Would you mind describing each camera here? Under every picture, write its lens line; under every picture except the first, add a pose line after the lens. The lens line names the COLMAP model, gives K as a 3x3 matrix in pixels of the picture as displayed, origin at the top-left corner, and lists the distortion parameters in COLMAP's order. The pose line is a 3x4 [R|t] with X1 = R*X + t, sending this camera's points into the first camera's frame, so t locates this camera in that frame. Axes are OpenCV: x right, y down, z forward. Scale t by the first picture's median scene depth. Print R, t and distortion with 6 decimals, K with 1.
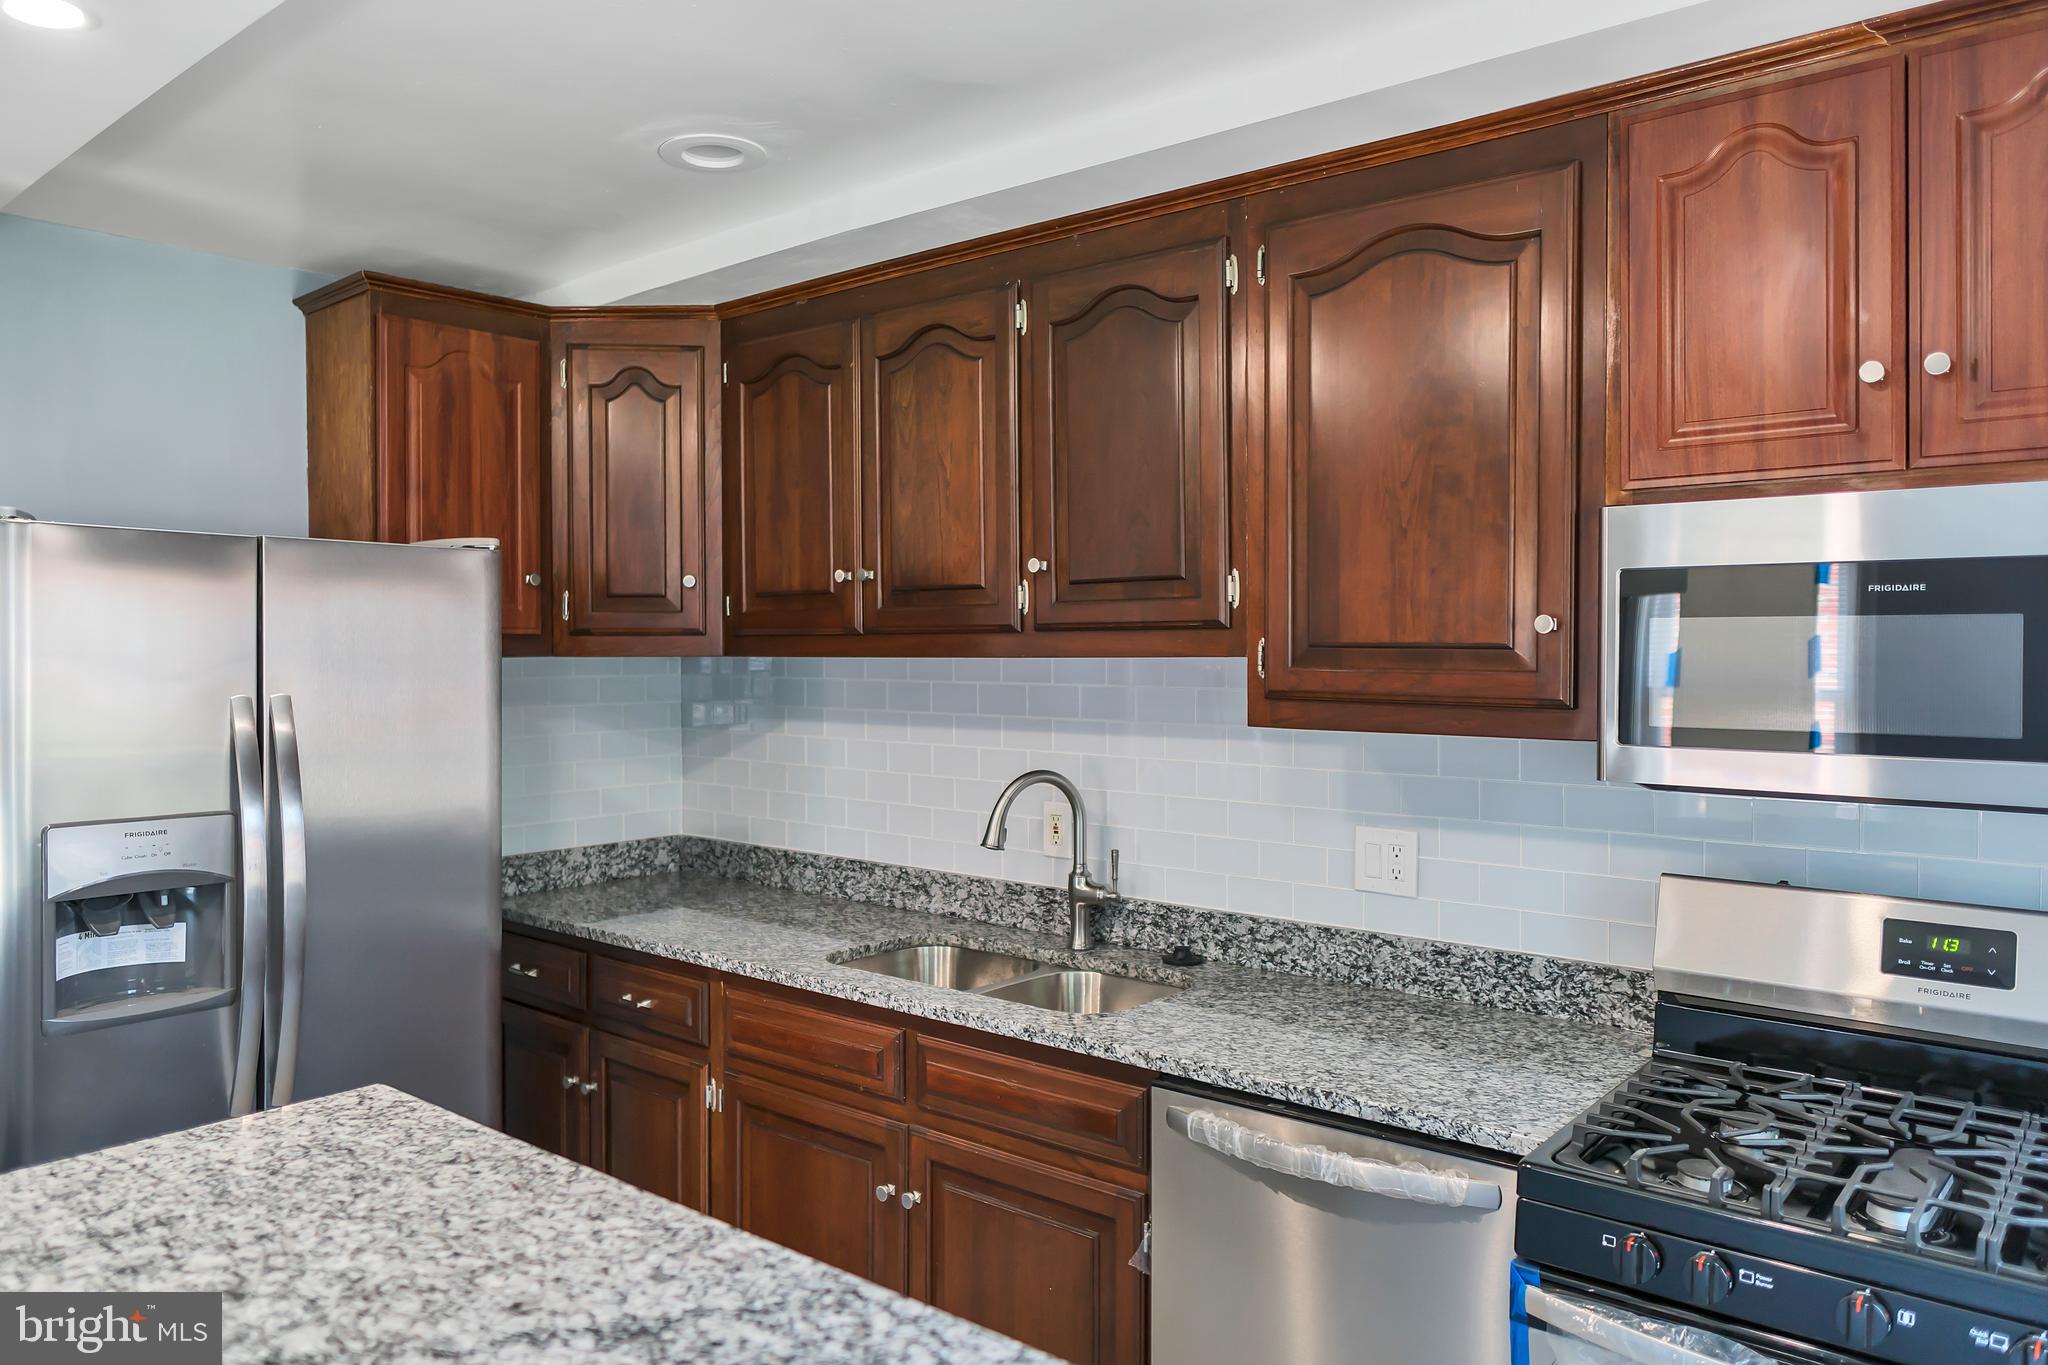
lens RADIAL K [[1431.1, 0, 1150.5], [0, 1431.1, 668.0], [0, 0, 1]] dist [-0.006293, -0.002385]
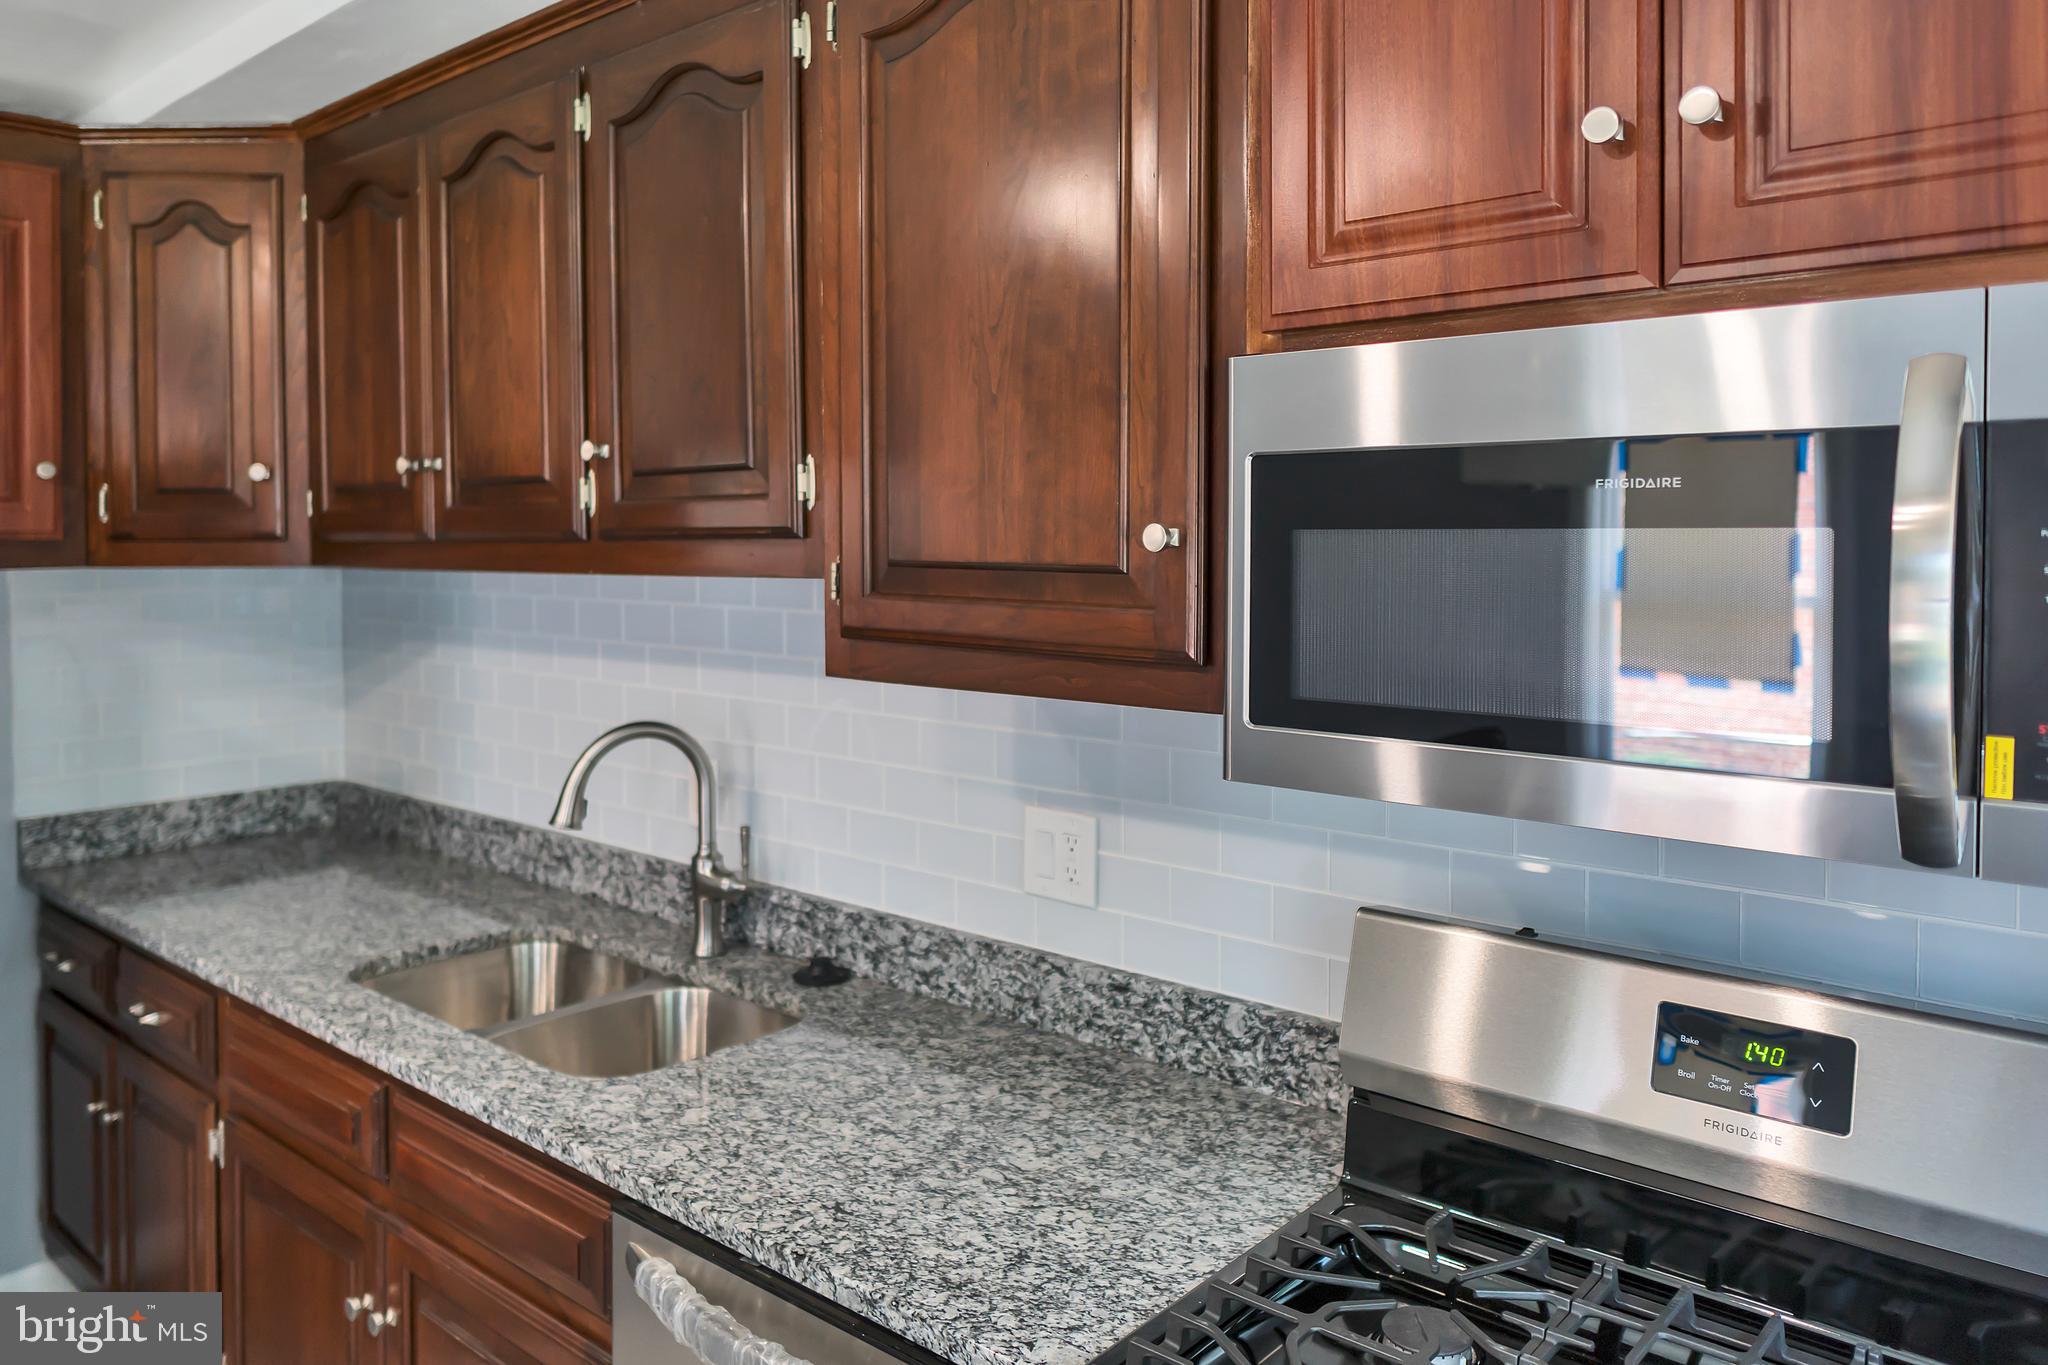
lens RADIAL K [[1431.1, 0, 1152.8], [0, 1431.1, 566.7], [0, 0, 1]] dist [-0.006293, -0.002385]
pose [[0.999741, 0.003993, -0.022419, 0.225592], [-0.003948, 0.999990, 0.002069, -0.014326], [0.022427, -0.001980, 0.999747, 0.267689]]
